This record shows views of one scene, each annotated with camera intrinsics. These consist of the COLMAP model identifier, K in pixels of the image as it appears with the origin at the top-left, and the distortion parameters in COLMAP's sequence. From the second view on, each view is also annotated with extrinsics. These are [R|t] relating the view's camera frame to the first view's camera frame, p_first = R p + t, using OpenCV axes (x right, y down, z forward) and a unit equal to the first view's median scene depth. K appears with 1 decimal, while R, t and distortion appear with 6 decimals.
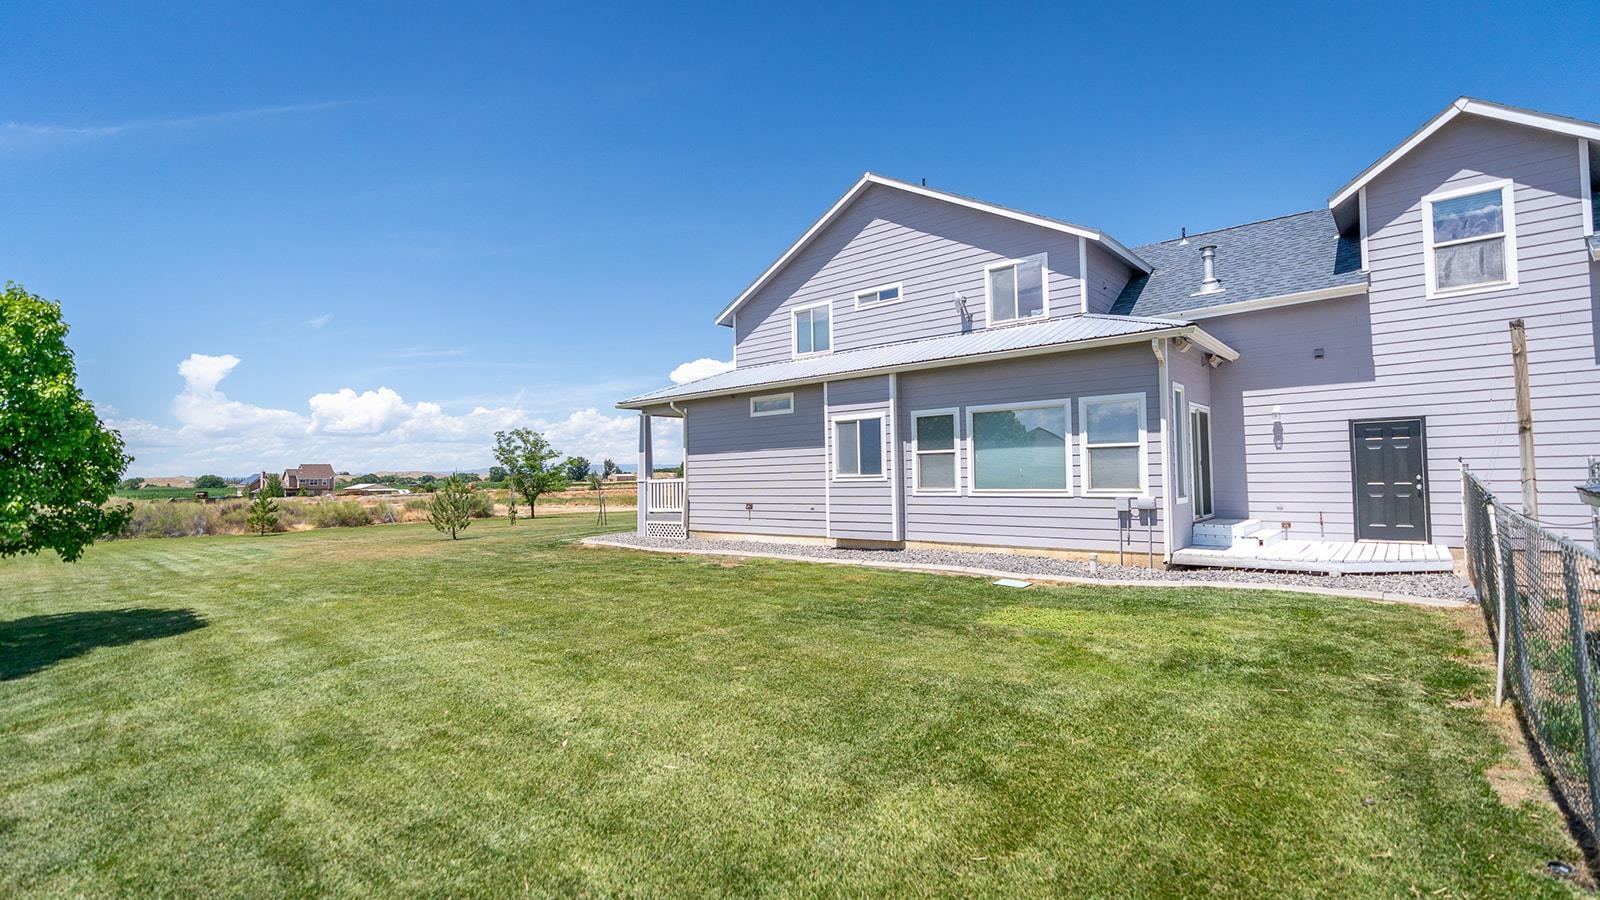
lens RADIAL K [[721.9, 0, 803.6], [0, 721.9, 446.2], [0, 0, 1]] dist [-0.001054, 0.000512]
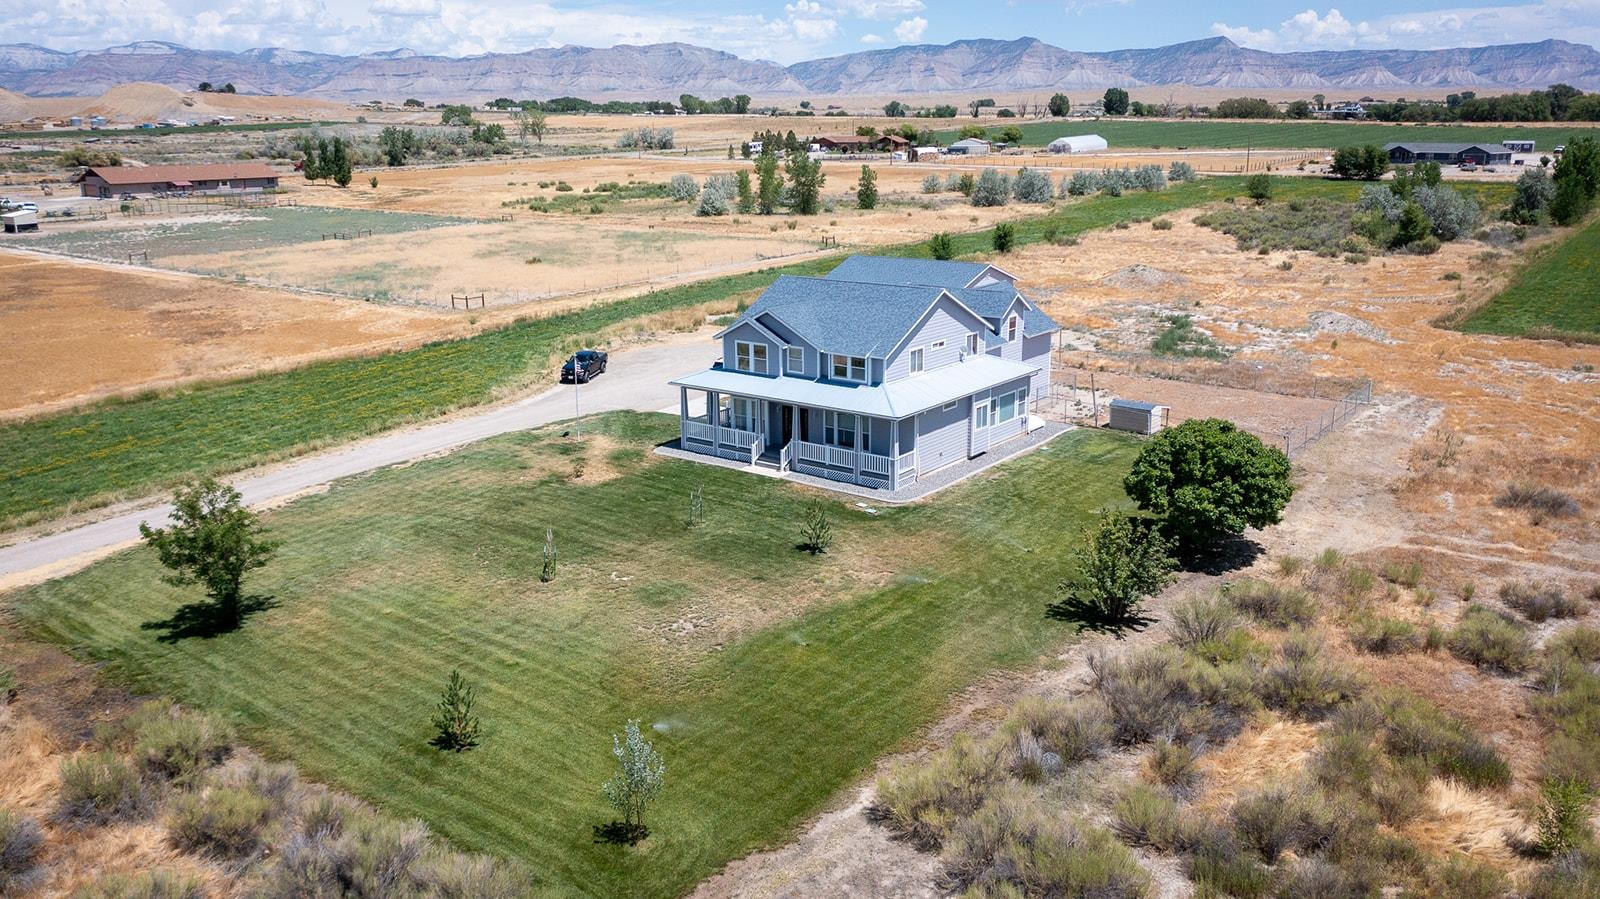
lens RADIAL K [[1275.0, 0, 806.4], [0, 1275.0, 448.8], [0, 0, 1]] dist [-0.002864, 0.010991]
pose [[-0.057256, -0.236519, 0.969938, -3.912430], [-0.035310, 0.971404, 0.234792, -0.845119], [-0.997735, -0.020805, -0.063970, 1.757401]]
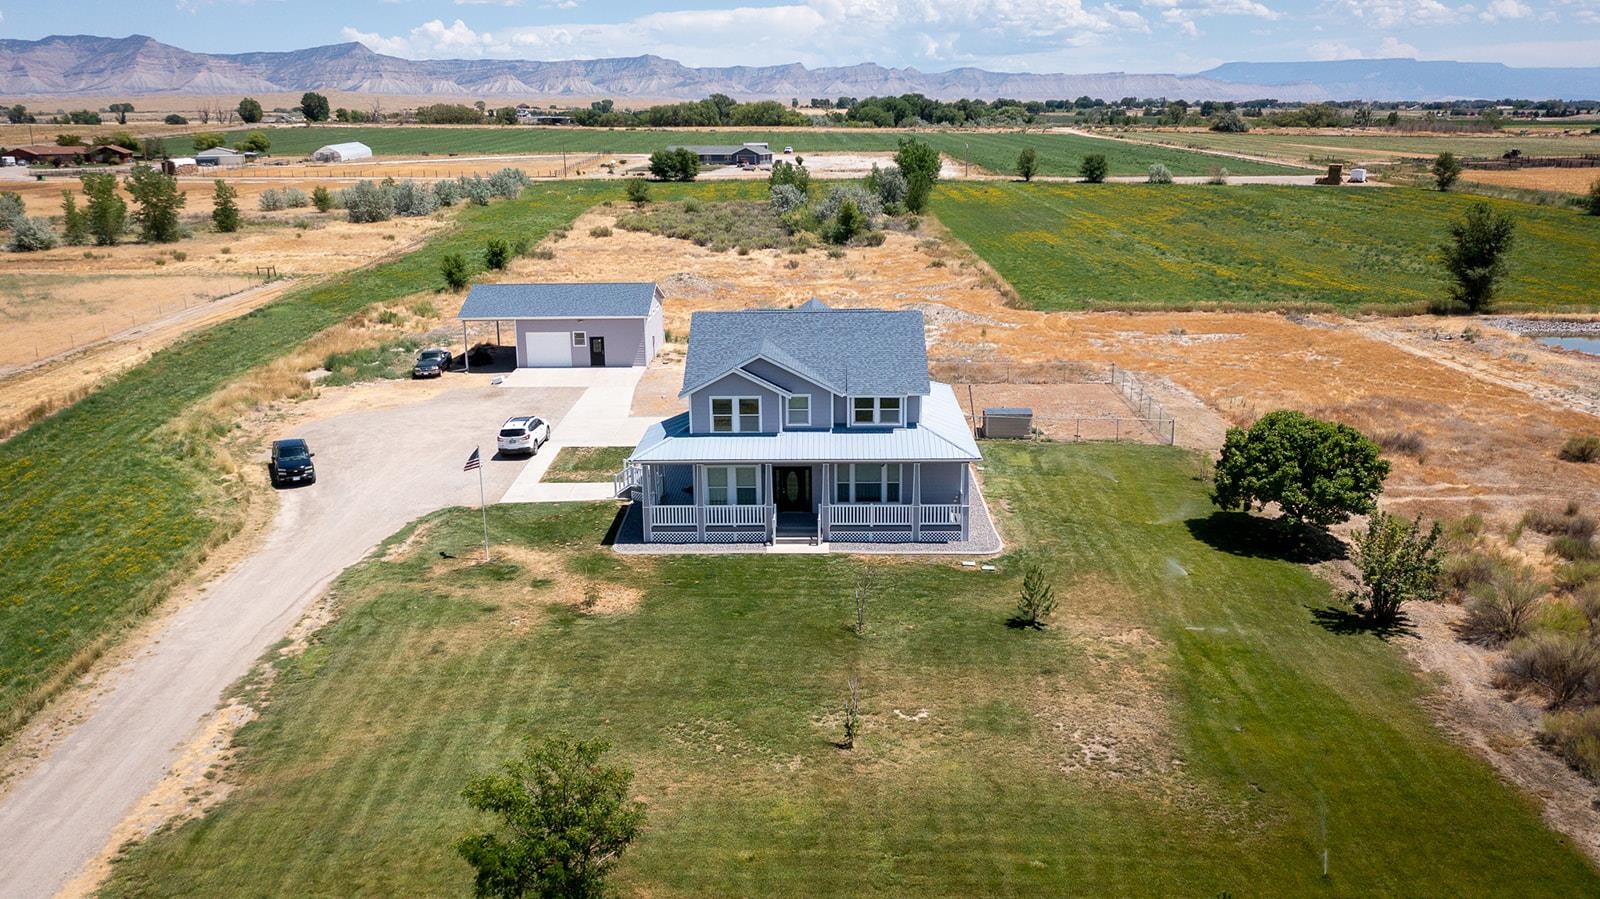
lens RADIAL K [[1275.0, 0, 805.4], [0, 1275.0, 446.1], [0, 0, 1]] dist [-0.002864, 0.010991]
pose [[-0.638199, -0.173095, 0.750161, -2.491485], [-0.015469, 0.977083, 0.212295, -0.794997], [-0.769716, 0.123882, -0.626251, 3.653884]]
